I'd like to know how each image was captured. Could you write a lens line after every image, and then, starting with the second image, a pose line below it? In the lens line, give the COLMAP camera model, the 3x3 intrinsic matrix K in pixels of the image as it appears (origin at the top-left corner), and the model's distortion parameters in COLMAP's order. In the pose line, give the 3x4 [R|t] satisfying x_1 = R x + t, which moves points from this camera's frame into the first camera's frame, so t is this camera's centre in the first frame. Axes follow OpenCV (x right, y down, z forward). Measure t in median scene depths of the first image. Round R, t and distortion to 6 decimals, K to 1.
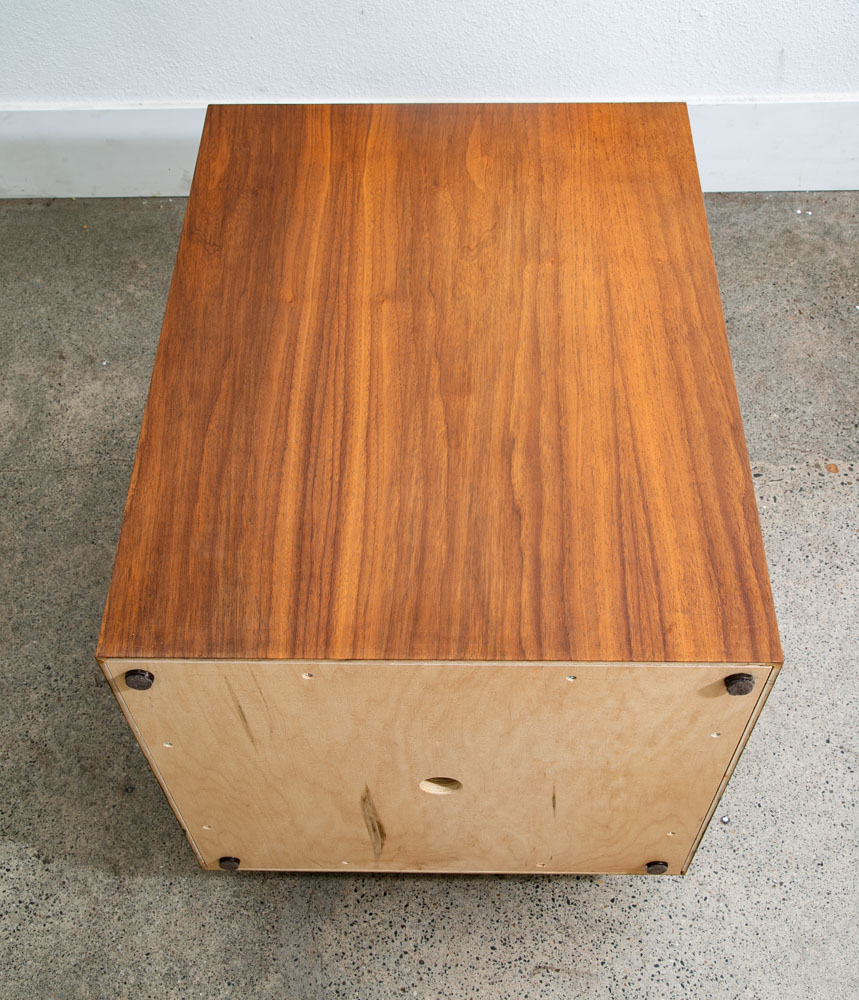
lens RADIAL K [[1177.7, 0, 440.8], [0, 1177.7, 529.8], [0, 0, 1]] dist [-0.011760, 0.000000]
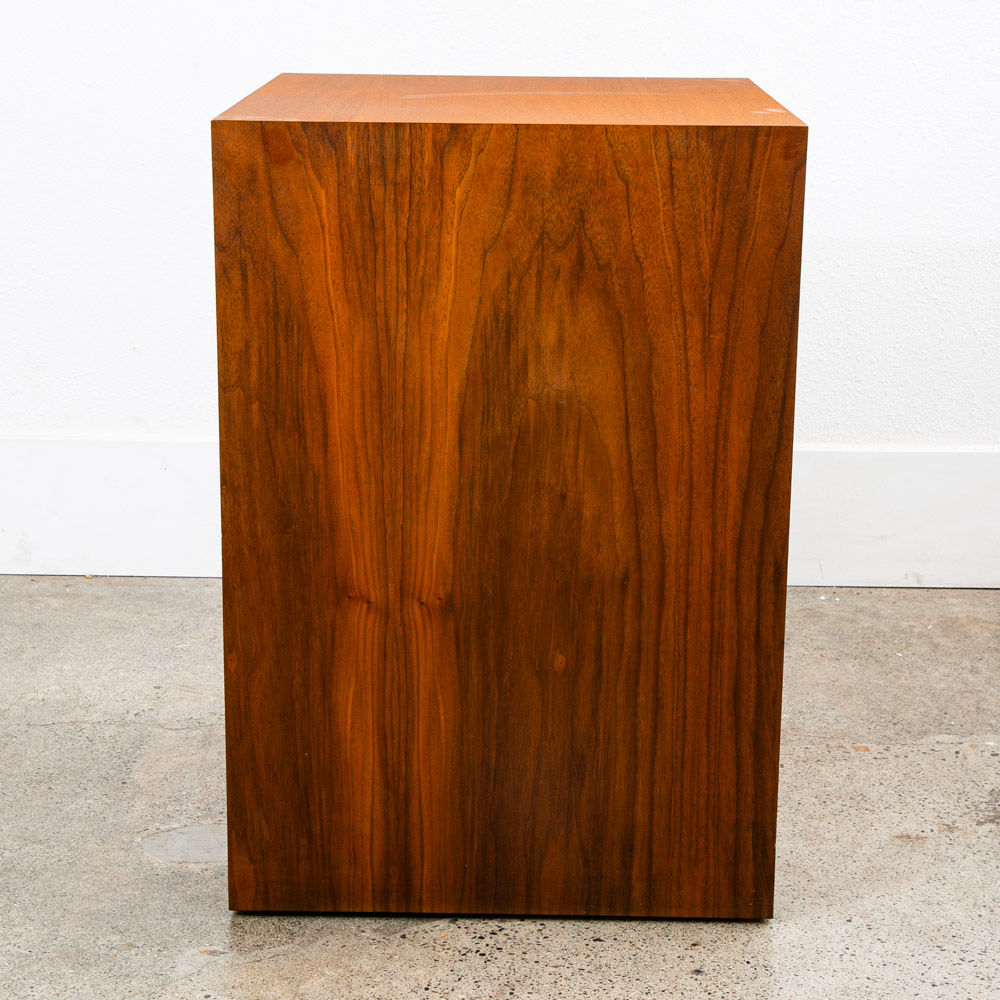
lens RADIAL K [[2197.3, 0, 495.7], [0, 2197.3, 491.7], [0, 0, 1]] dist [0.146263, 0.000000]
pose [[0.999418, 0.030318, 0.015651, 0.093202], [-0.011864, 0.738900, -0.673711, 0.888468], [-0.031990, 0.673133, 0.738829, -0.134676]]
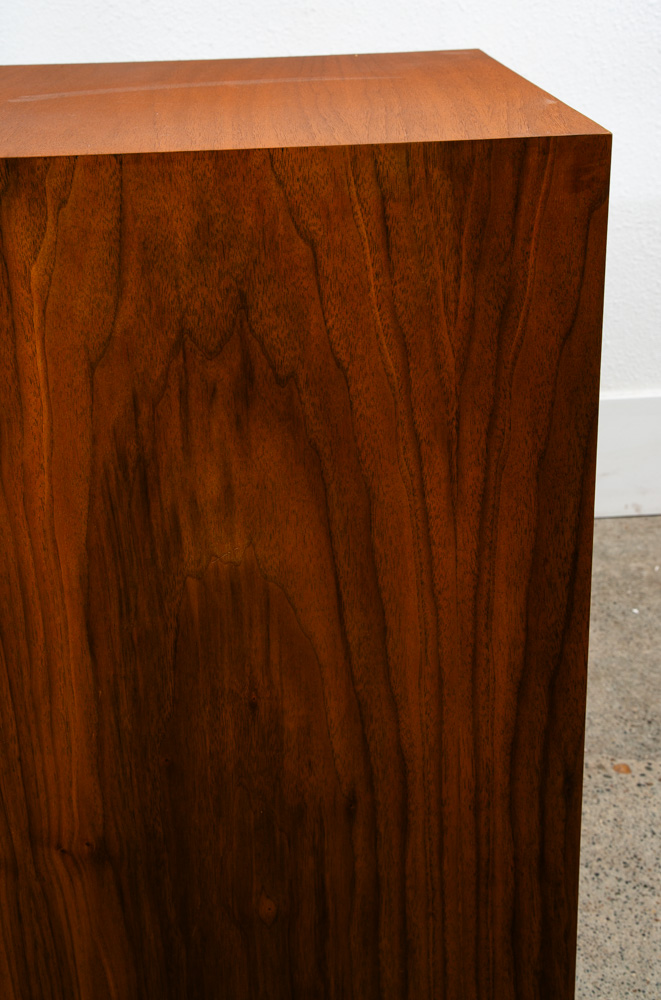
lens RADIAL K [[1225.6, 0, 348.1], [0, 1225.6, 466.1], [0, 0, 1]] dist [0.066409, 0.000000]
pose [[0.998738, -0.030632, 0.039796, 0.171807], [0.047745, 0.824852, -0.563330, 0.240285], [-0.015570, 0.564519, 0.825273, 0.346548]]
